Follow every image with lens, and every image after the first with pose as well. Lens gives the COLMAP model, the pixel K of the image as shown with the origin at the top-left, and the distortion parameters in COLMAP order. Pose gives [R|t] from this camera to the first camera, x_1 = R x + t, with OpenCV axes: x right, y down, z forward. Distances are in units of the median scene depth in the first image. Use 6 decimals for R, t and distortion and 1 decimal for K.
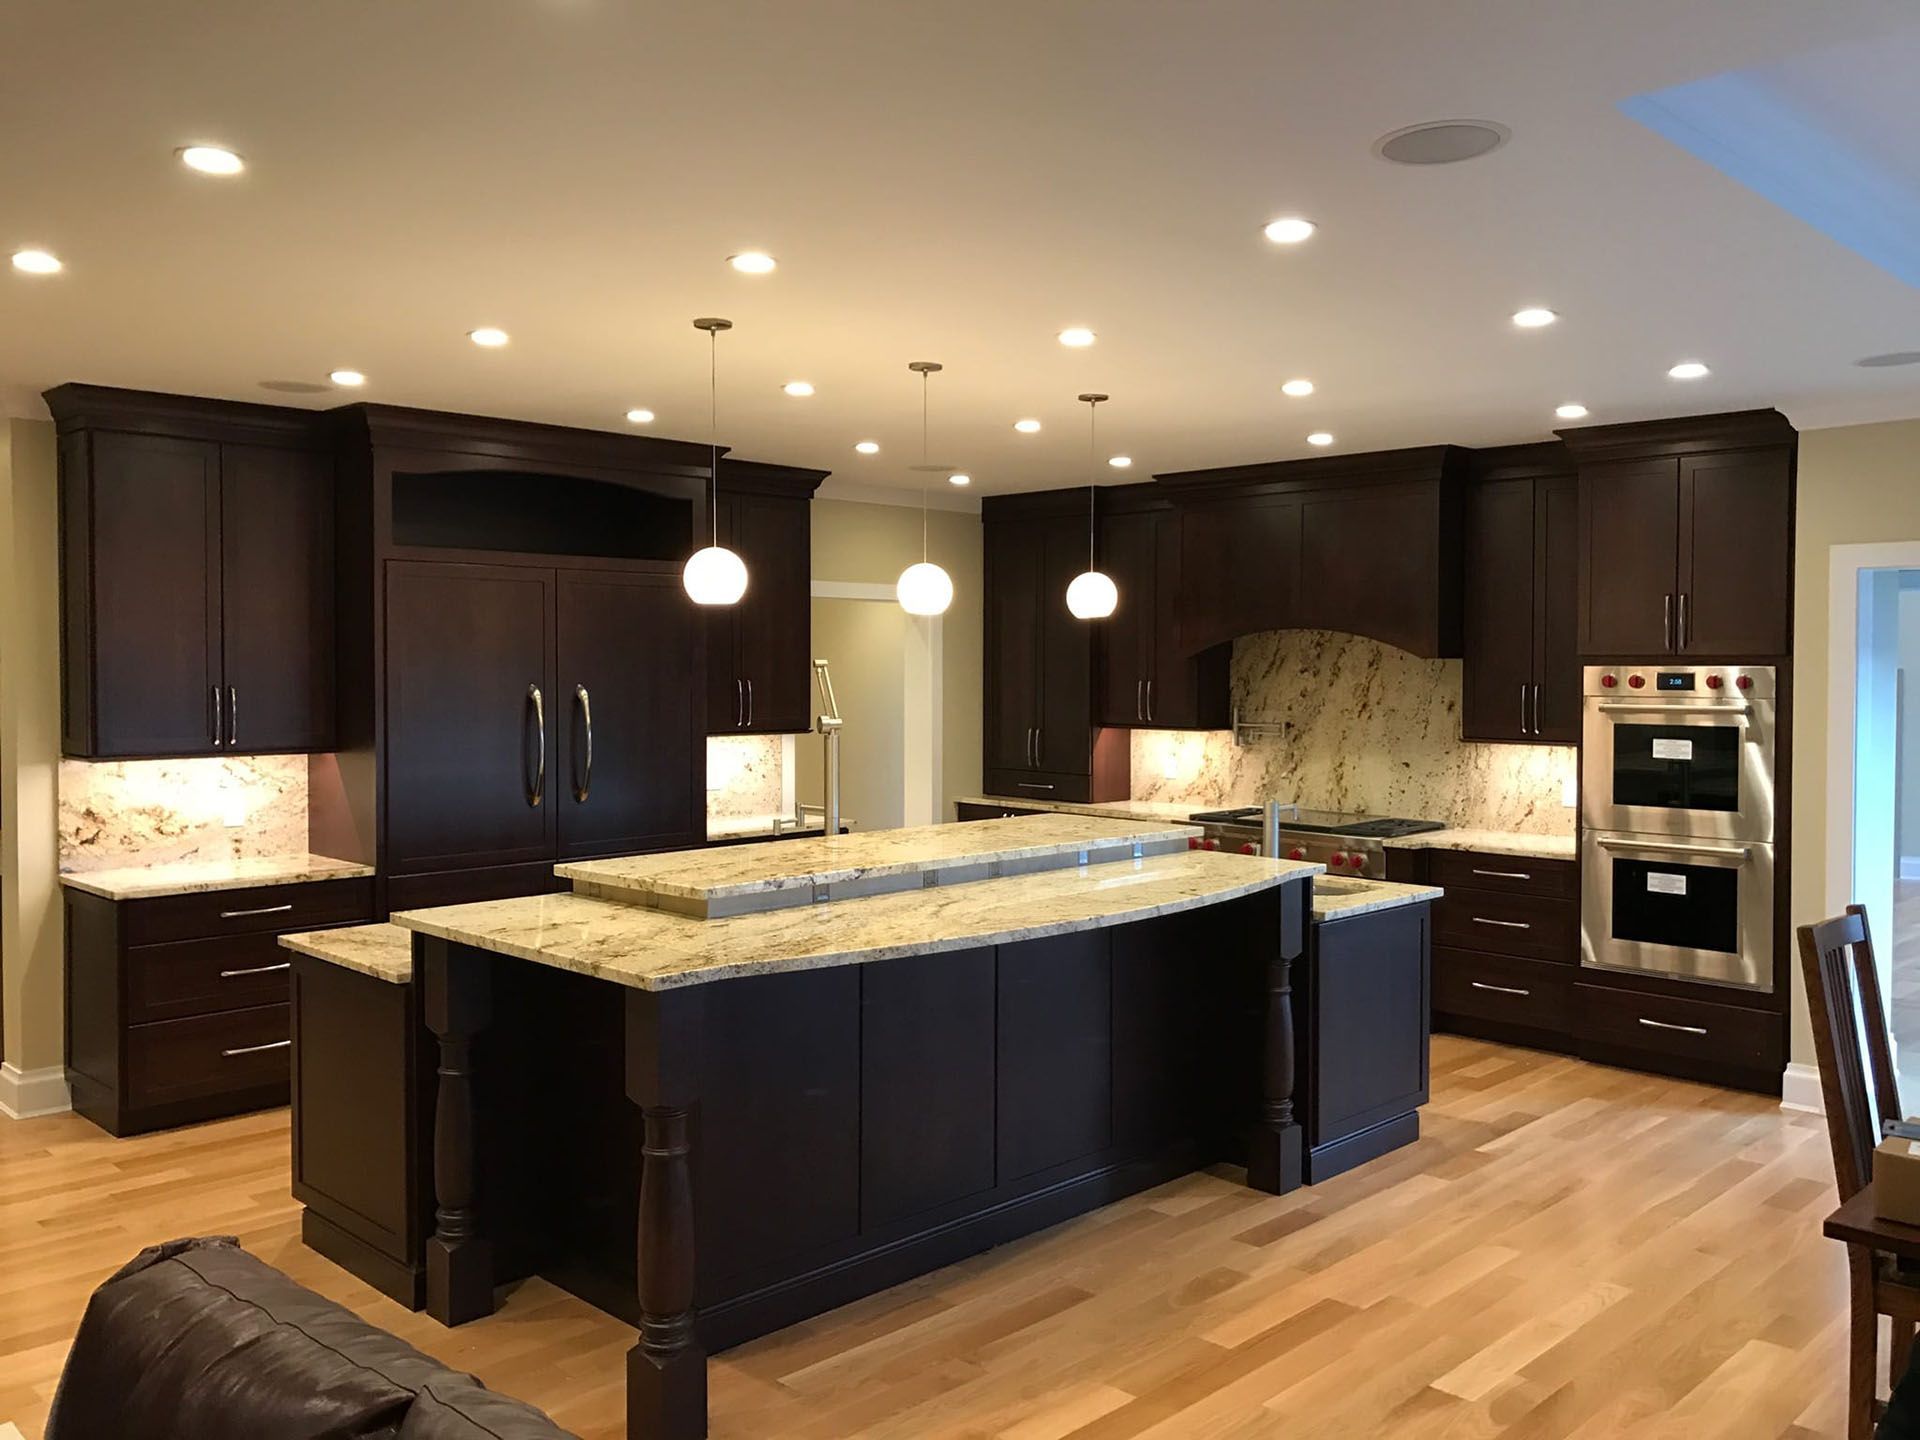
lens RADIAL K [[1596.2, 0, 960.0], [0, 1596.2, 720.0], [0, 0, 1]] dist [-0.007616, -0.003329]
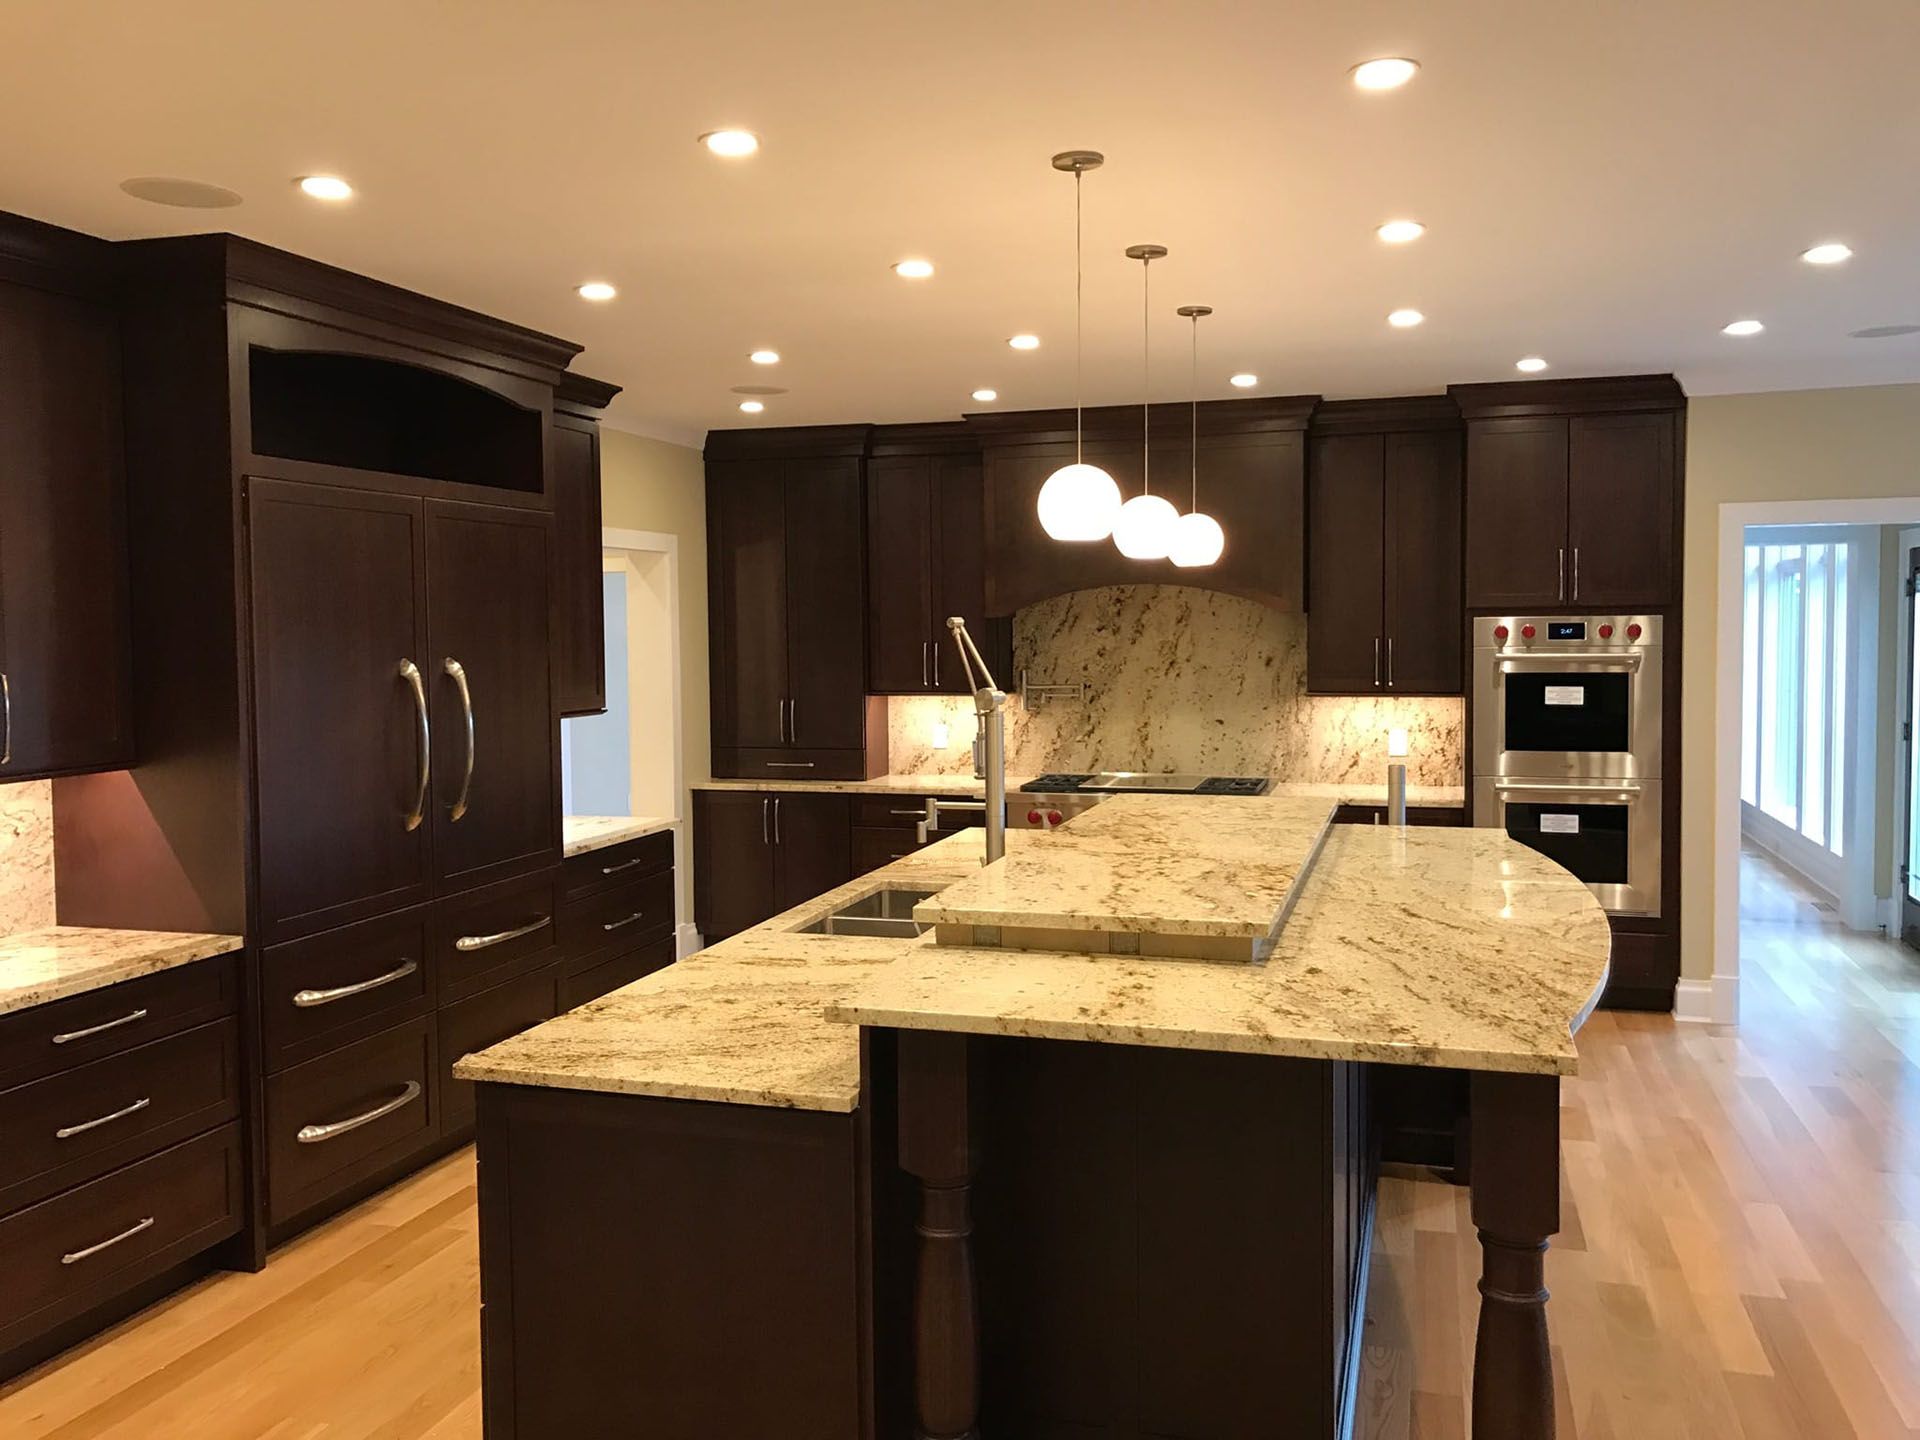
lens RADIAL K [[1565.5, 0, 960.0], [0, 1565.5, 720.0], [0, 0, 1]] dist [-0.004708, -0.008599]
pose [[0.887033, -0.041051, 0.459878, -0.337332], [0.030933, 0.999085, 0.029520, -0.007389], [-0.460669, -0.011960, 0.887491, 0.236404]]
